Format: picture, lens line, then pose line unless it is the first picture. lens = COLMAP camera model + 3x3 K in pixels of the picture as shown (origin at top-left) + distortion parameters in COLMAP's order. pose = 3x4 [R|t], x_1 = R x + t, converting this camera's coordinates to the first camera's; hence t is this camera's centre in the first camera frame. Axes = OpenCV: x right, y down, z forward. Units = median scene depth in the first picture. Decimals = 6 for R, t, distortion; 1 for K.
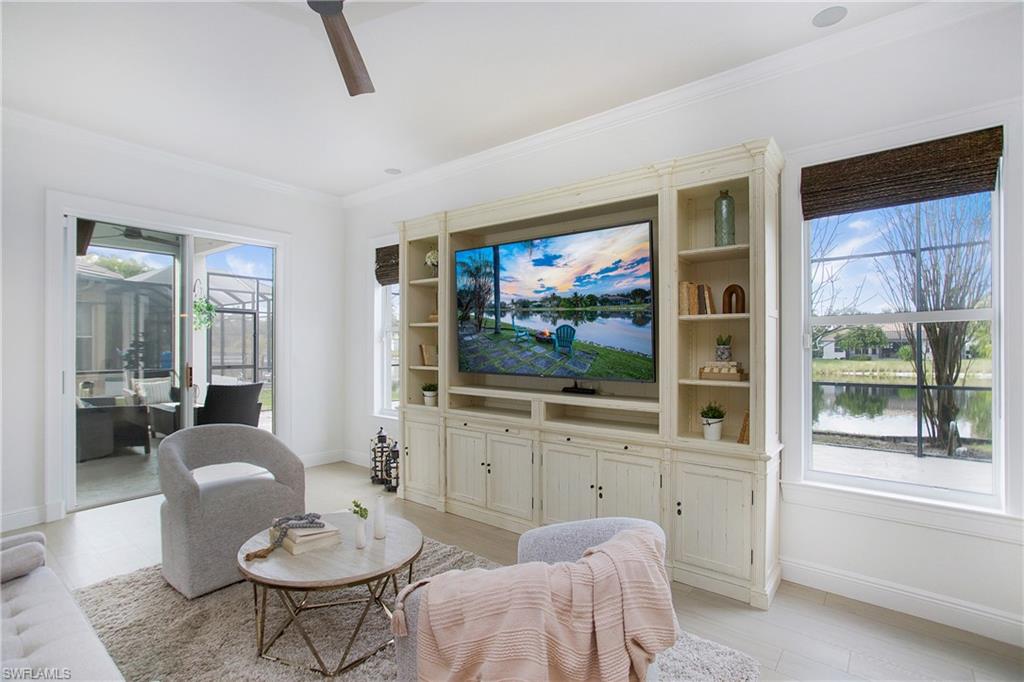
lens RADIAL K [[507.1, 0, 511.6], [0, 507.1, 342.9], [0, 0, 1]] dist [0.003977, -0.000551]
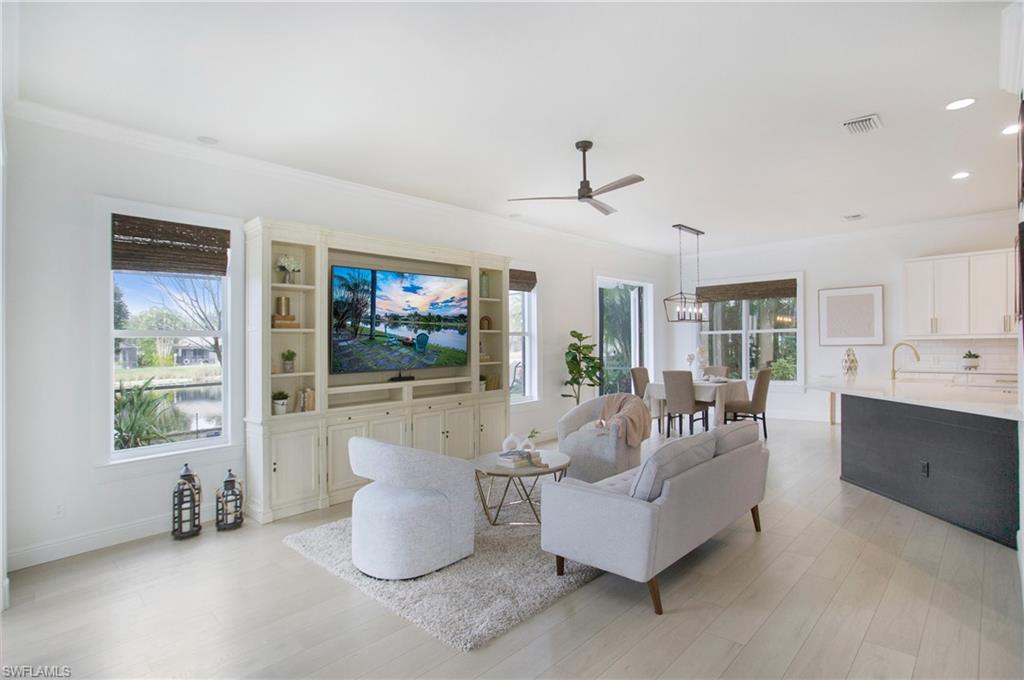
lens RADIAL K [[507.1, 0, 513.7], [0, 507.1, 339.2], [0, 0, 1]] dist [0.003977, -0.000551]
pose [[0.071145, 0.003157, 0.997461, -1.335333], [0.028212, 0.999589, -0.005176, -0.002452], [-0.997067, 0.028509, 0.071026, 0.597038]]
